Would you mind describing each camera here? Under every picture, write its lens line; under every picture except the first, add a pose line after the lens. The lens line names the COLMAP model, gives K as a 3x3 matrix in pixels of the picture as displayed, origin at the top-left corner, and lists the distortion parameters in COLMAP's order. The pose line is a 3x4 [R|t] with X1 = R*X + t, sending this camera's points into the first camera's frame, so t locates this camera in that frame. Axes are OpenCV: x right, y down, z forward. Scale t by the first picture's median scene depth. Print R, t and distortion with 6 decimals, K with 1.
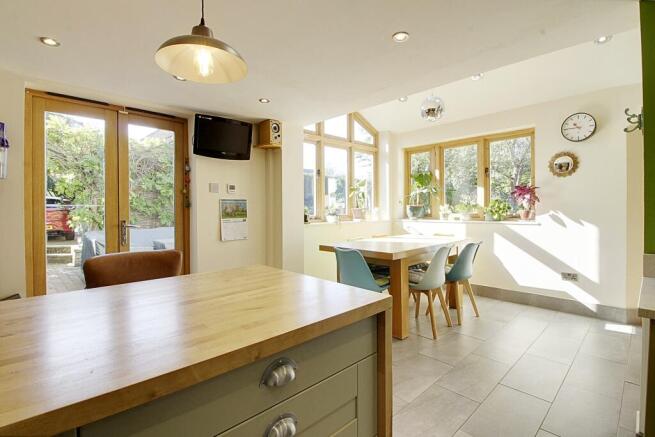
lens RADIAL K [[316.0, 0, 329.3], [0, 316.0, 216.1], [0, 0, 1]] dist [-0.004228, -0.000241]
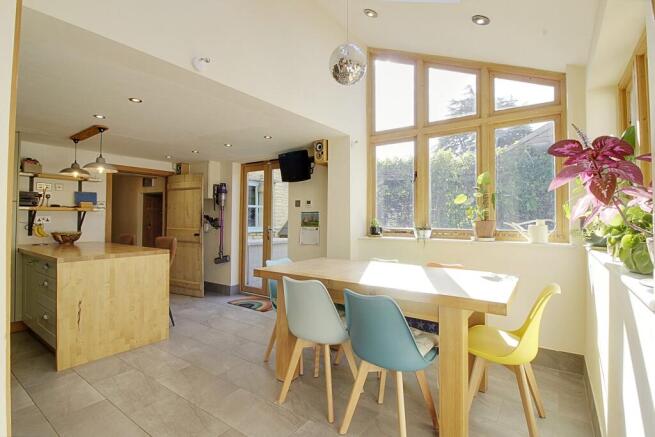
lens RADIAL K [[316.0, 0, 329.4], [0, 316.0, 215.0], [0, 0, 1]] dist [-0.004228, -0.000241]
pose [[0.188460, -0.005460, -0.982066, 0.930842], [-0.022846, 0.999690, -0.009942, -0.029427], [0.981815, 0.024310, 0.188277, 0.836905]]
